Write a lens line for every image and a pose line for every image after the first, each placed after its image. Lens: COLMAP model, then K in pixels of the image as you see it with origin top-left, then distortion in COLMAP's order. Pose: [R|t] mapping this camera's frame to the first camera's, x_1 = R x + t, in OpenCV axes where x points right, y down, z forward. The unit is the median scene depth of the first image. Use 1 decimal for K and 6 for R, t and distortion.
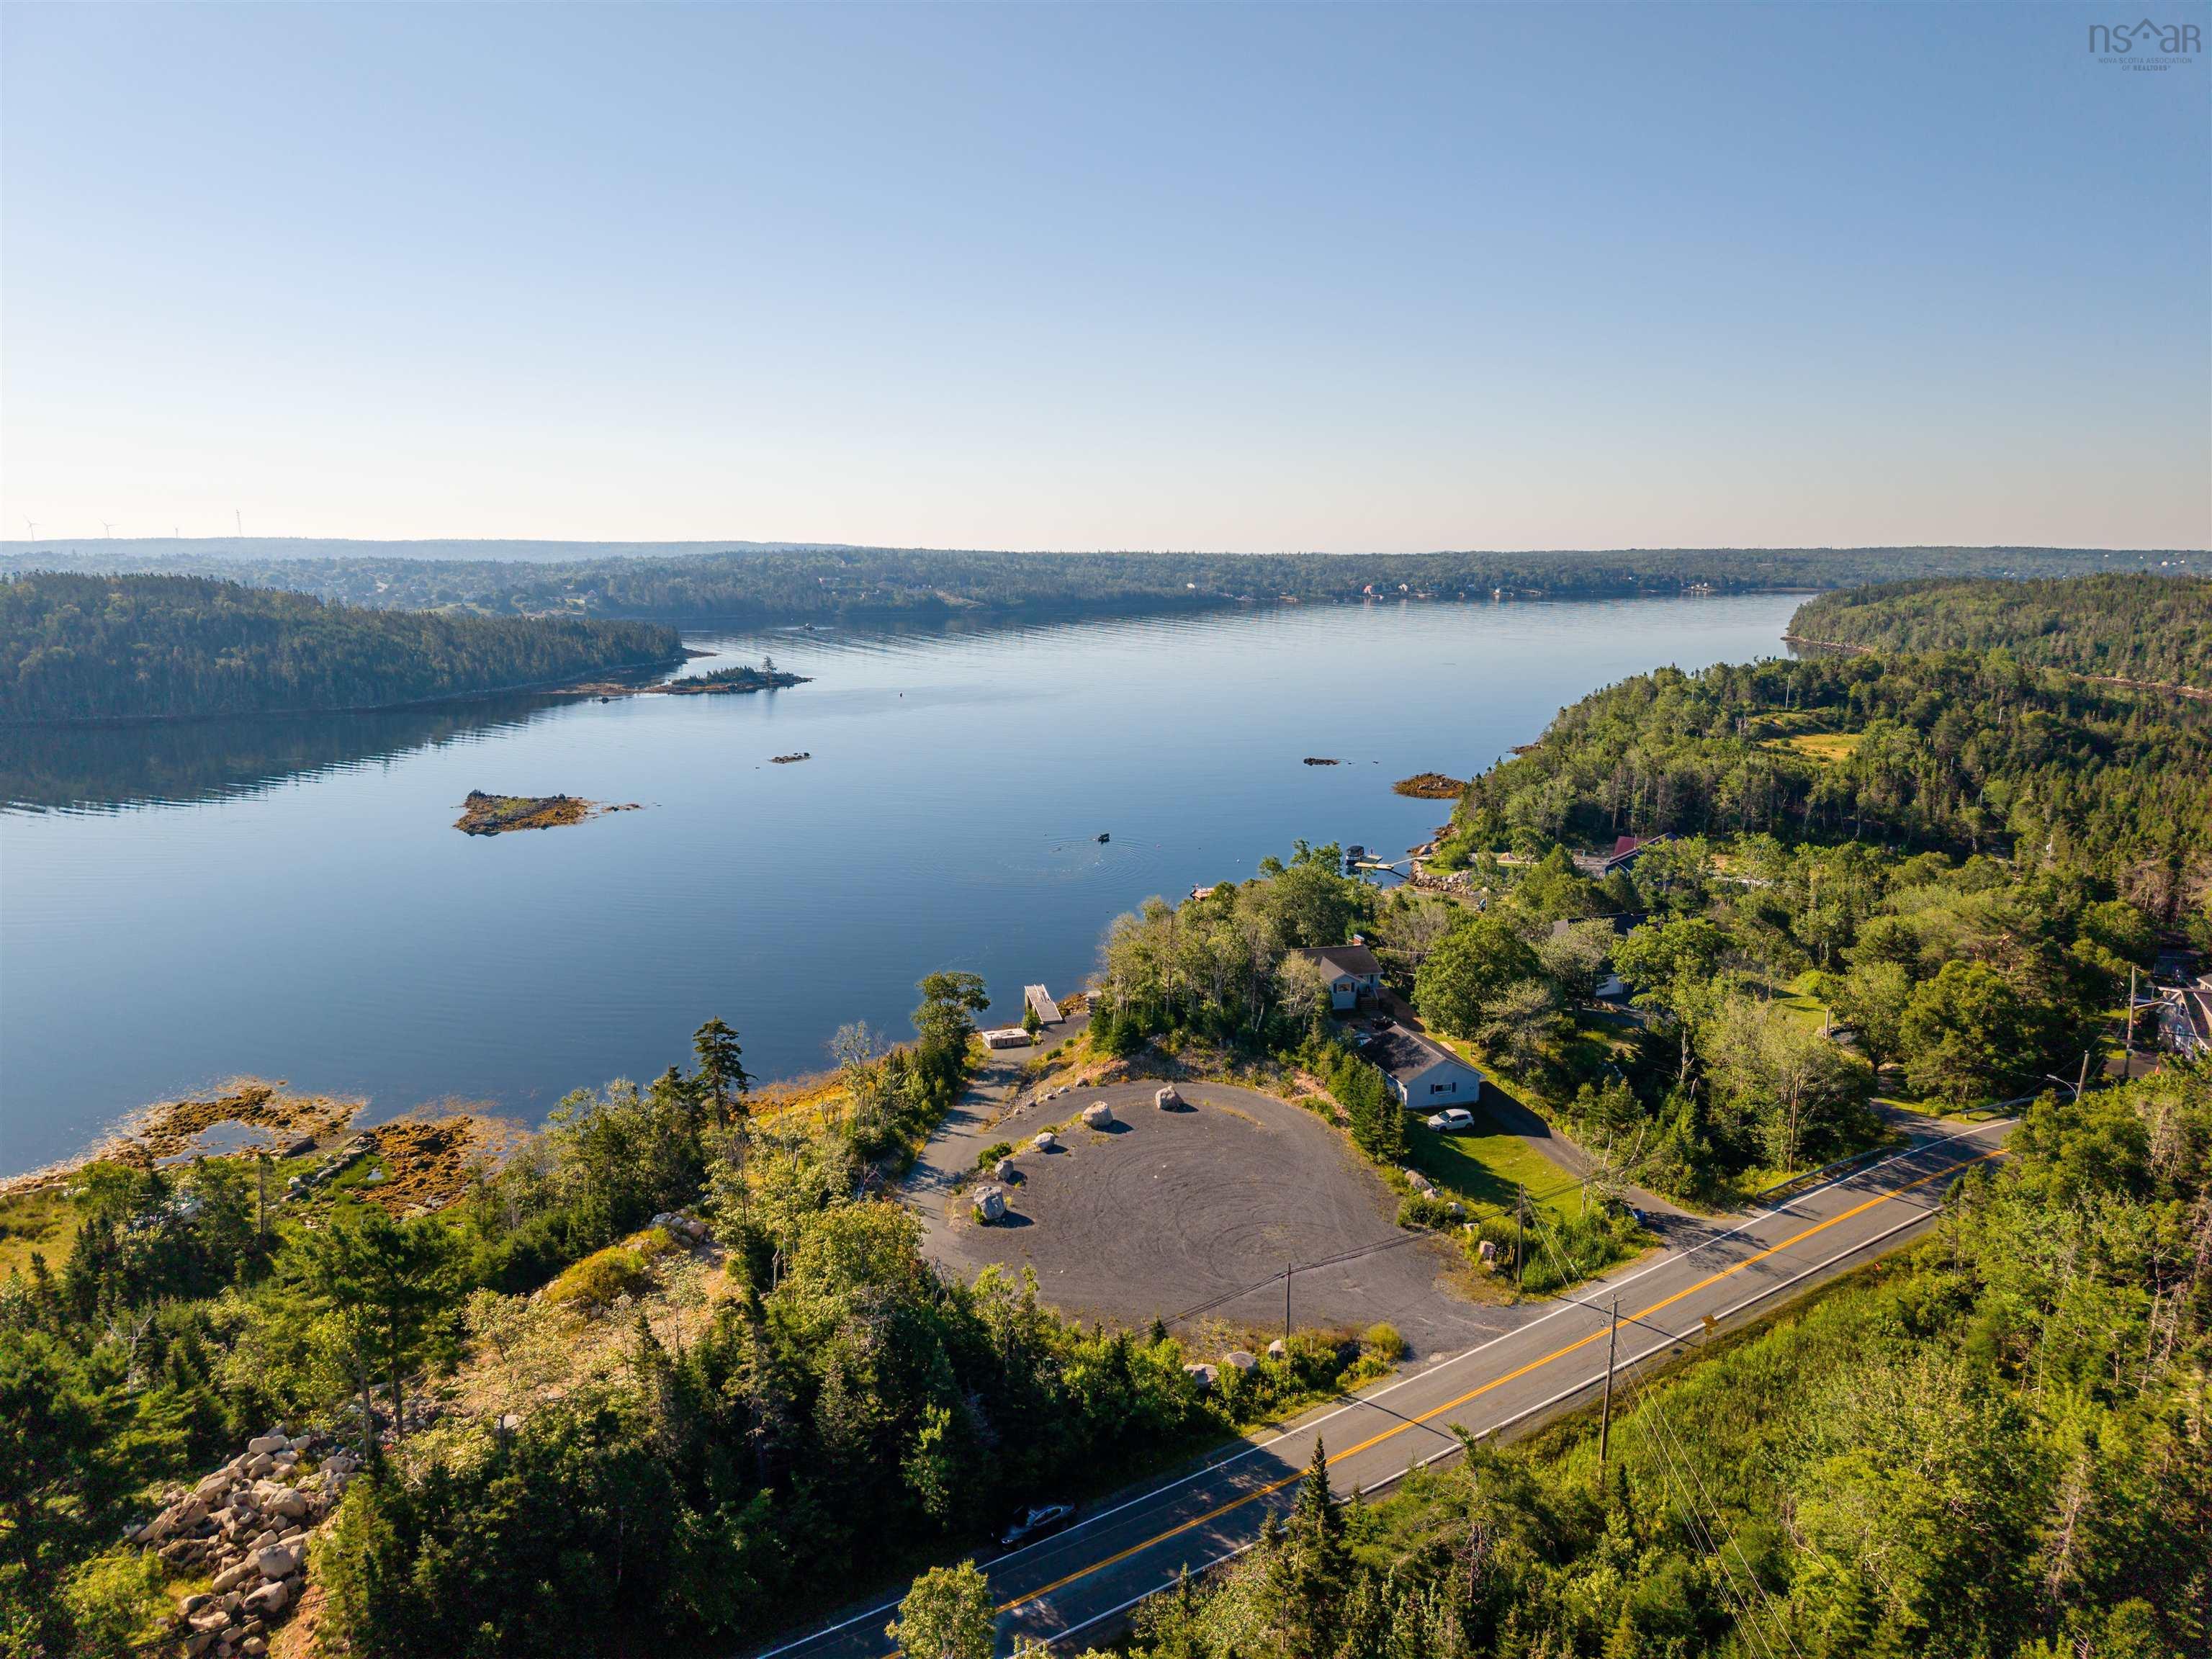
lens RADIAL K [[1465.3, 0, 1095.6], [0, 1465.3, 825.9], [0, 0, 1]] dist [0.035768, -0.037417]
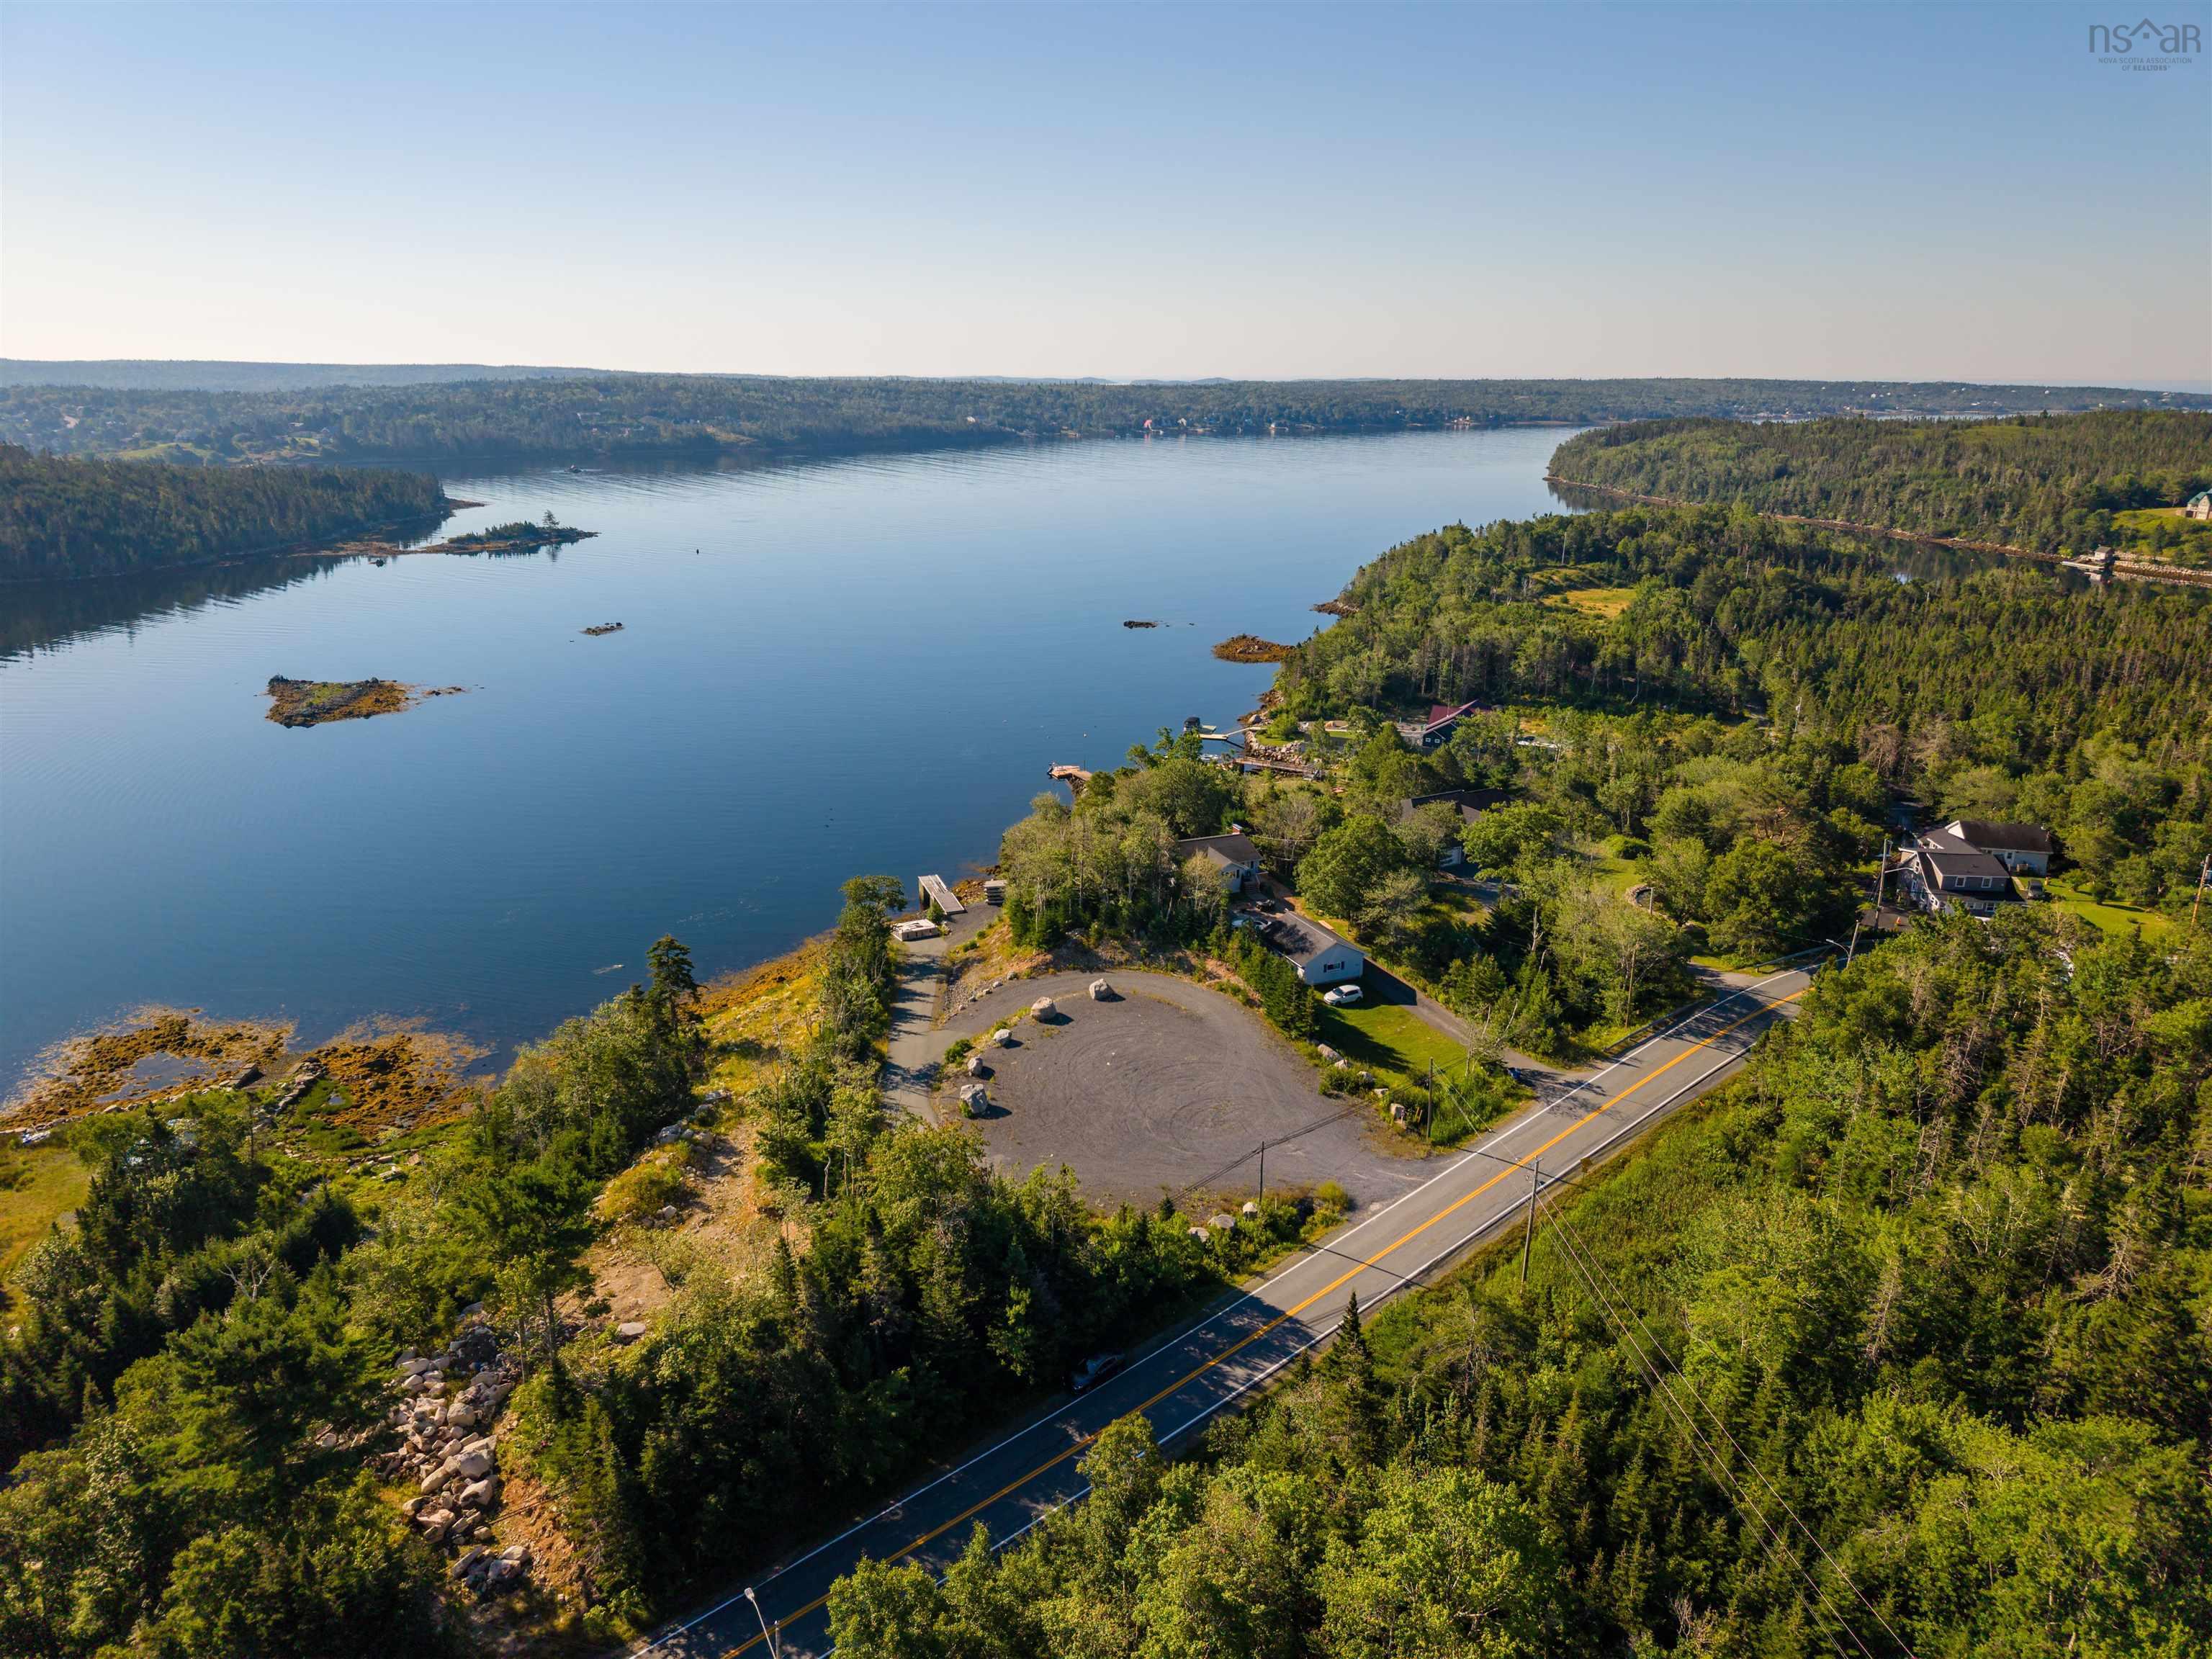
lens RADIAL K [[1465.3, 0, 1092.5], [0, 1465.3, 835.3], [0, 0, 1]] dist [0.035768, -0.037417]
pose [[0.988483, -0.041179, 0.145619, -0.102338], [0.023580, 0.992424, 0.120580, -0.060607], [-0.149481, -0.115757, 0.981965, -0.079991]]
